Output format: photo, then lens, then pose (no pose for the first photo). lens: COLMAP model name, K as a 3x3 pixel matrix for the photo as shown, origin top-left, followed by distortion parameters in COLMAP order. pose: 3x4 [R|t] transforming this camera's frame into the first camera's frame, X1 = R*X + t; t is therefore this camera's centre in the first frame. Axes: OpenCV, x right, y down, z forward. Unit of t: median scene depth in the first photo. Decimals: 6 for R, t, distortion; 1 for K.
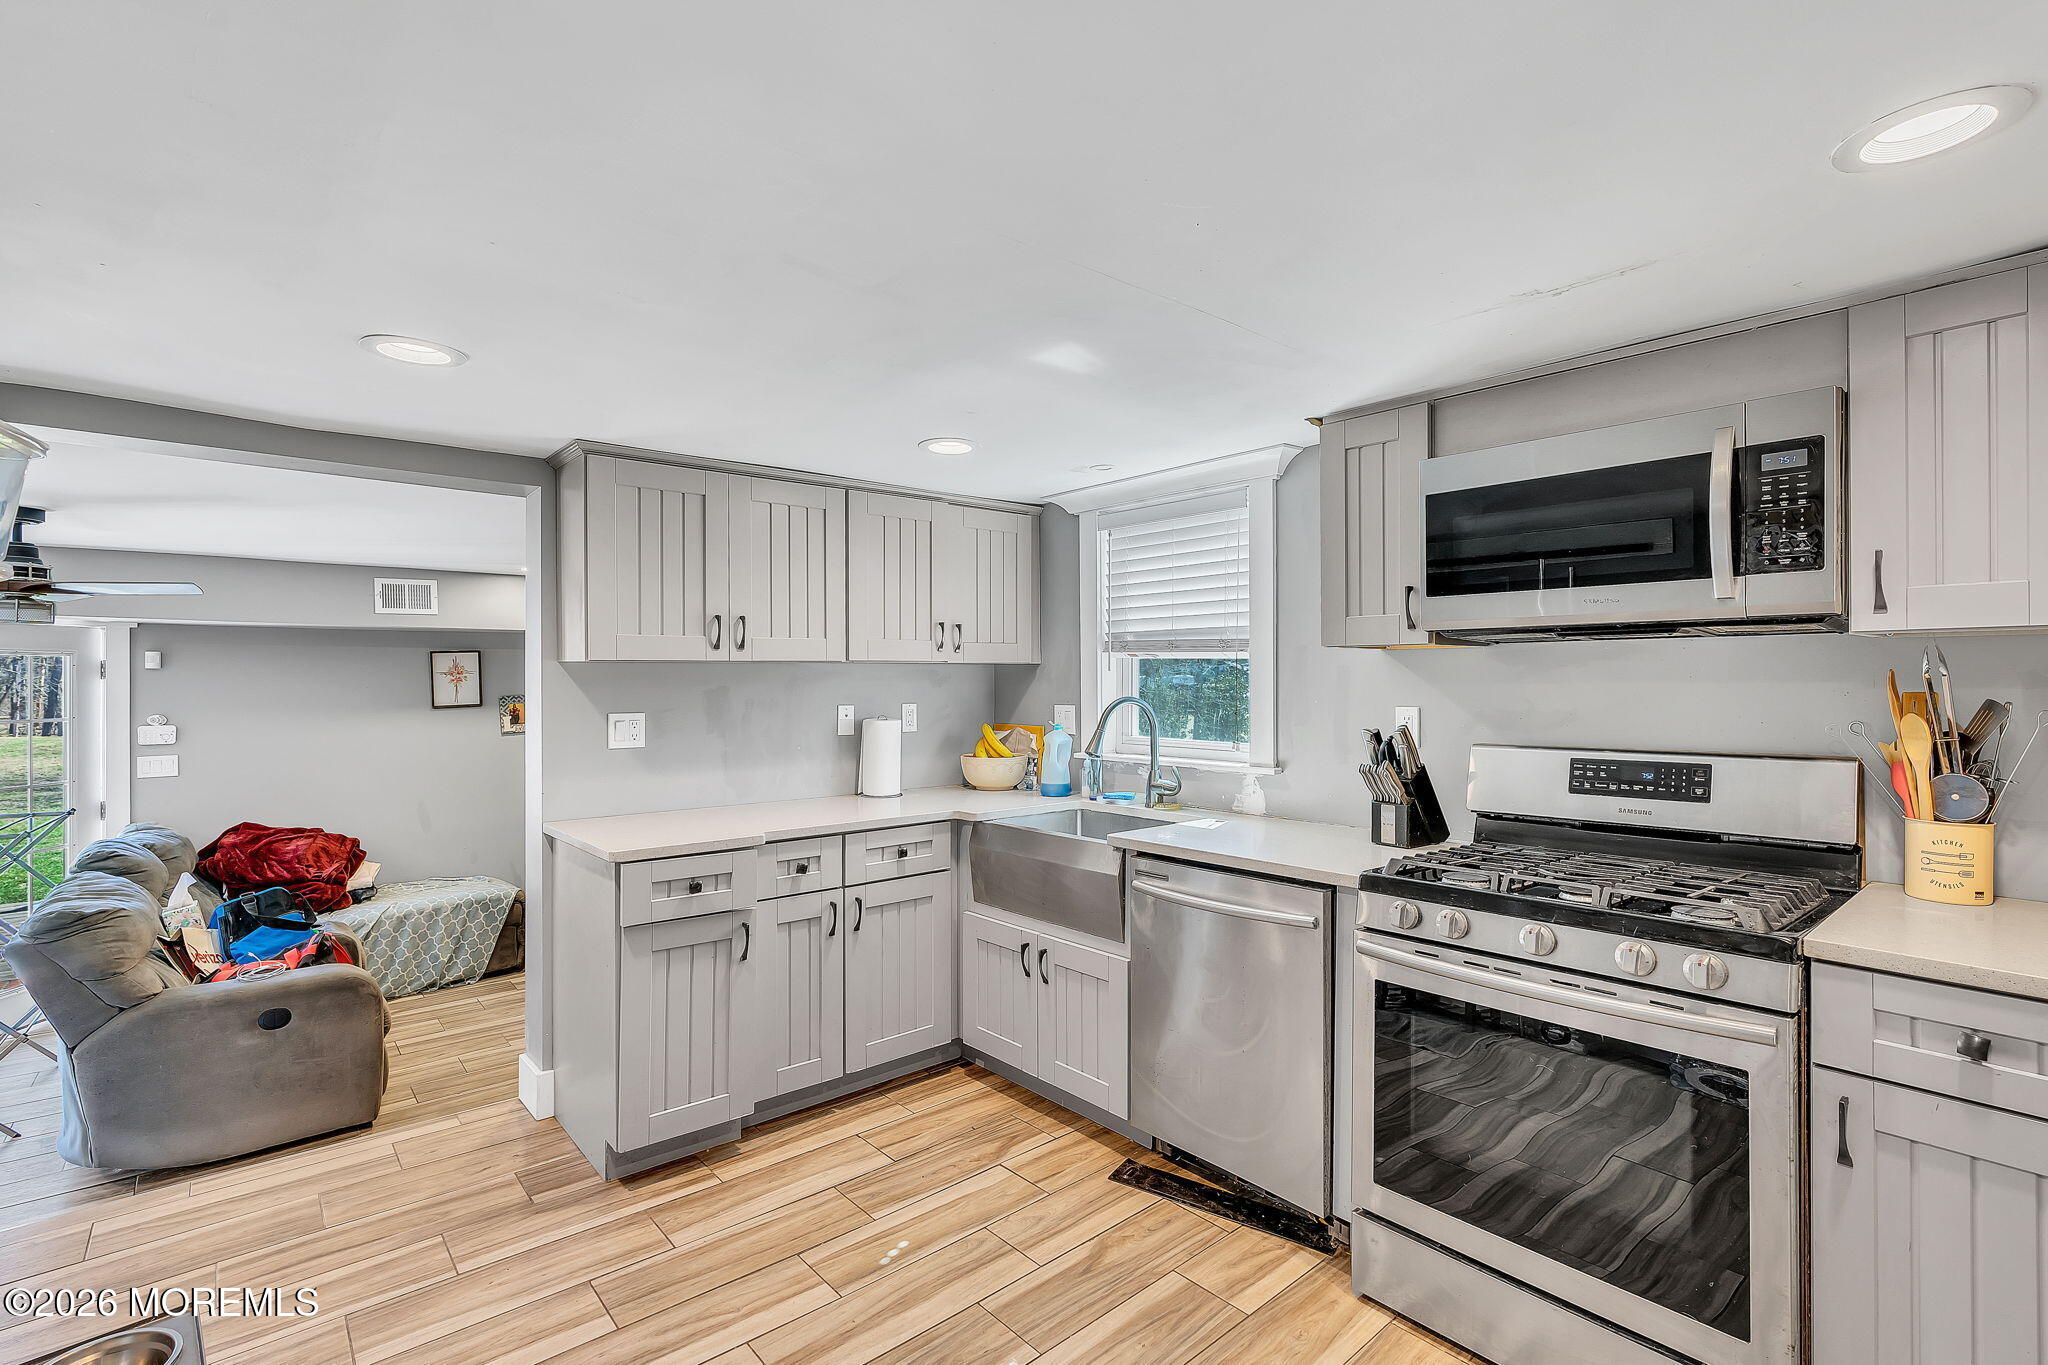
lens RADIAL K [[932.5, 0, 1033.2], [0, 932.5, 685.6], [0, 0, 1]] dist [-0.016036, 0.001500]
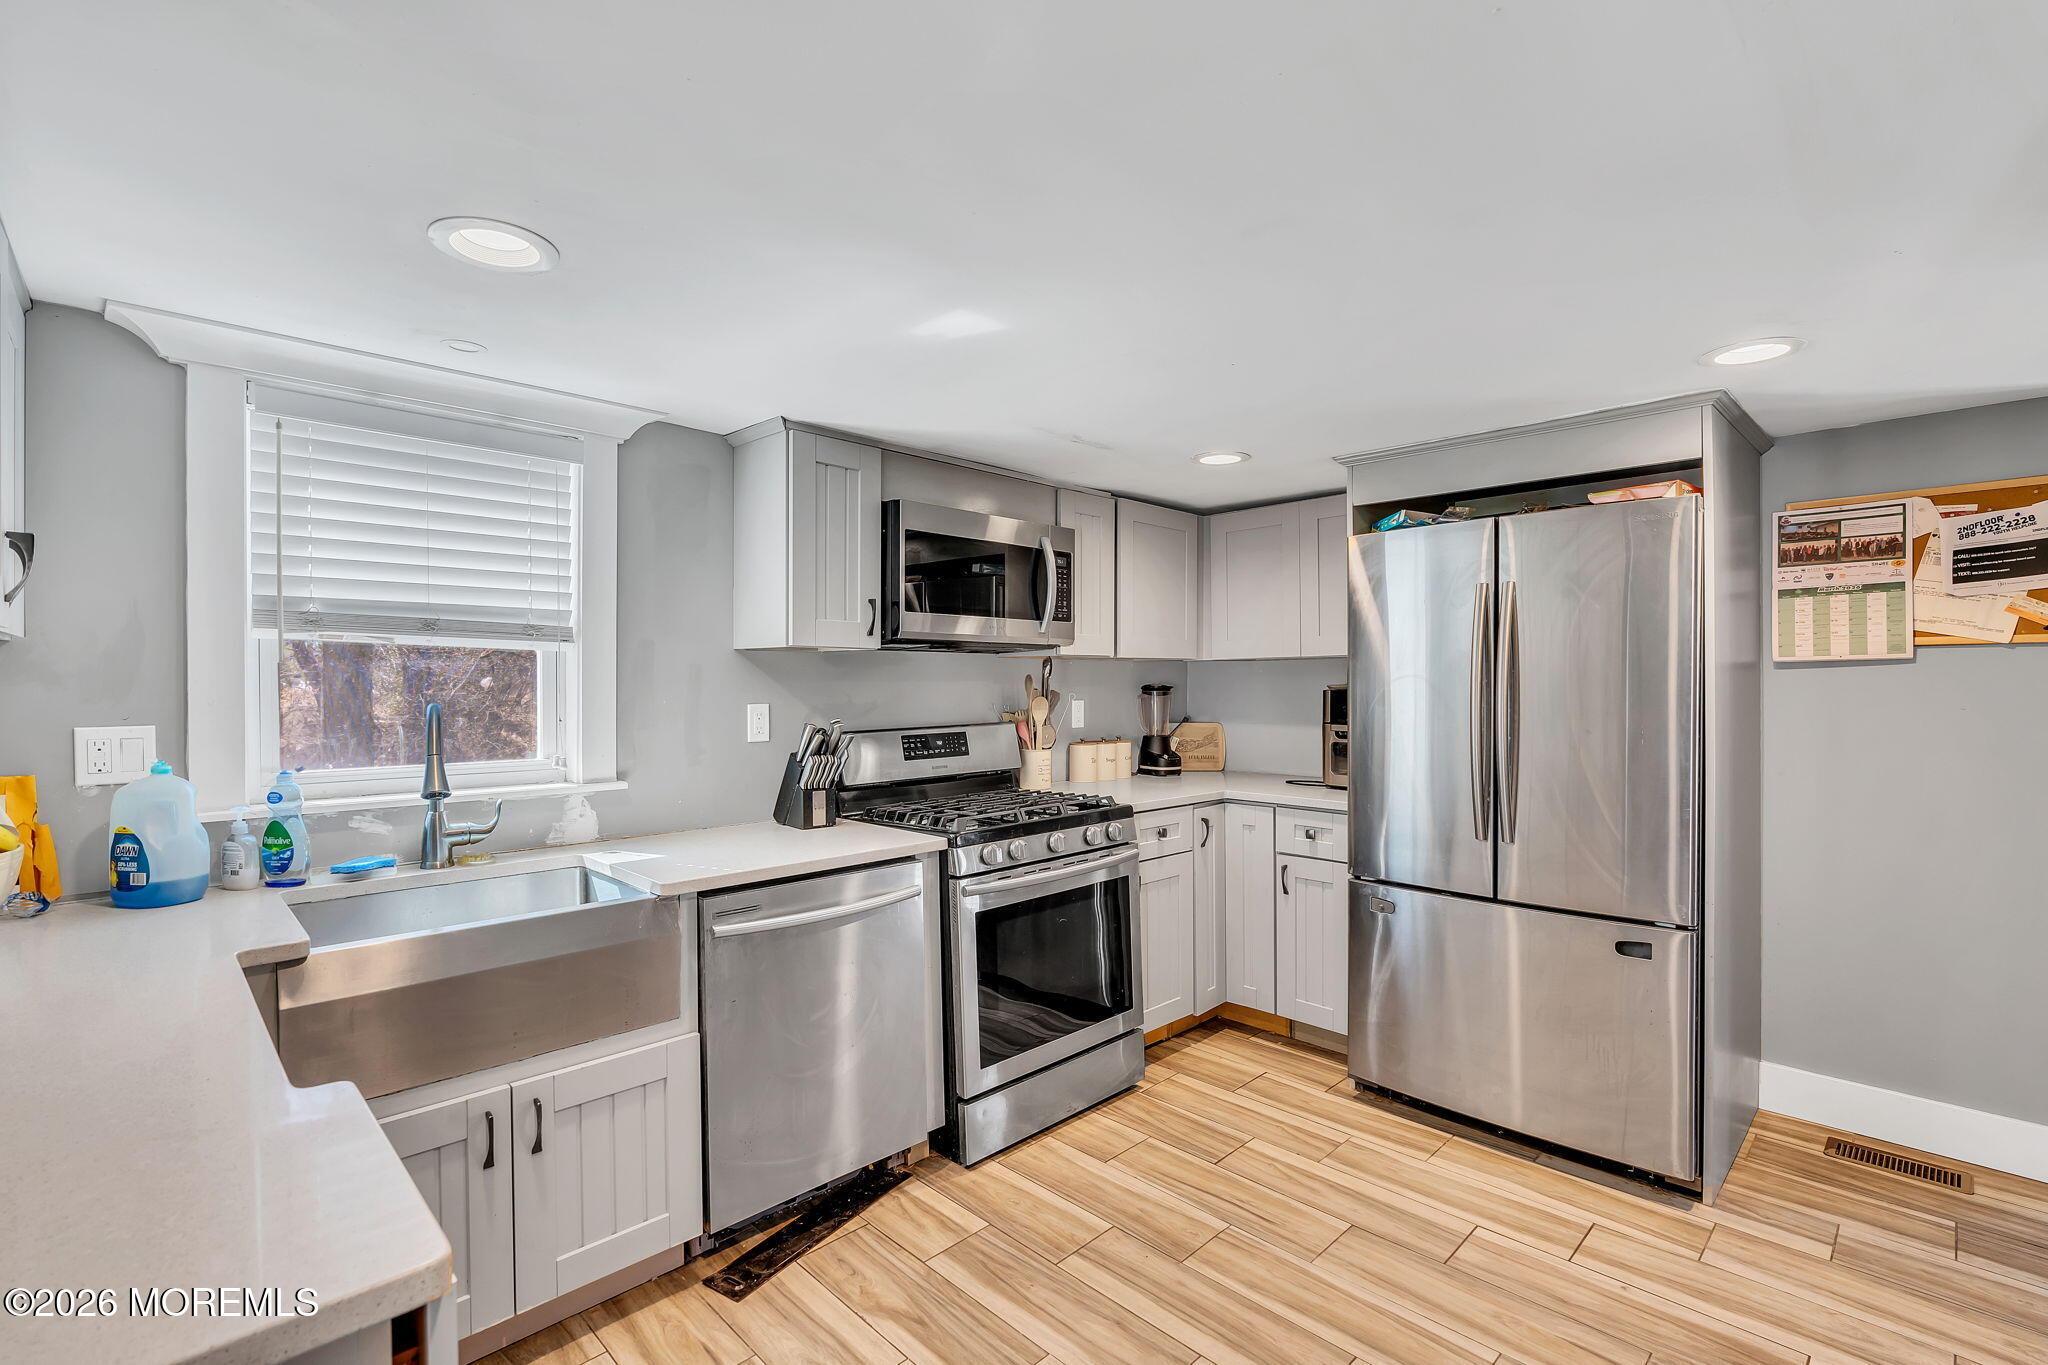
lens RADIAL K [[932.5, 0, 1024.2], [0, 932.5, 686.0], [0, 0, 1]] dist [-0.016036, 0.001500]
pose [[-0.065349, -0.006537, 0.997841, -0.816663], [0.002067, 0.999976, 0.006687, -0.004632], [-0.997860, 0.002500, -0.065334, 0.904561]]
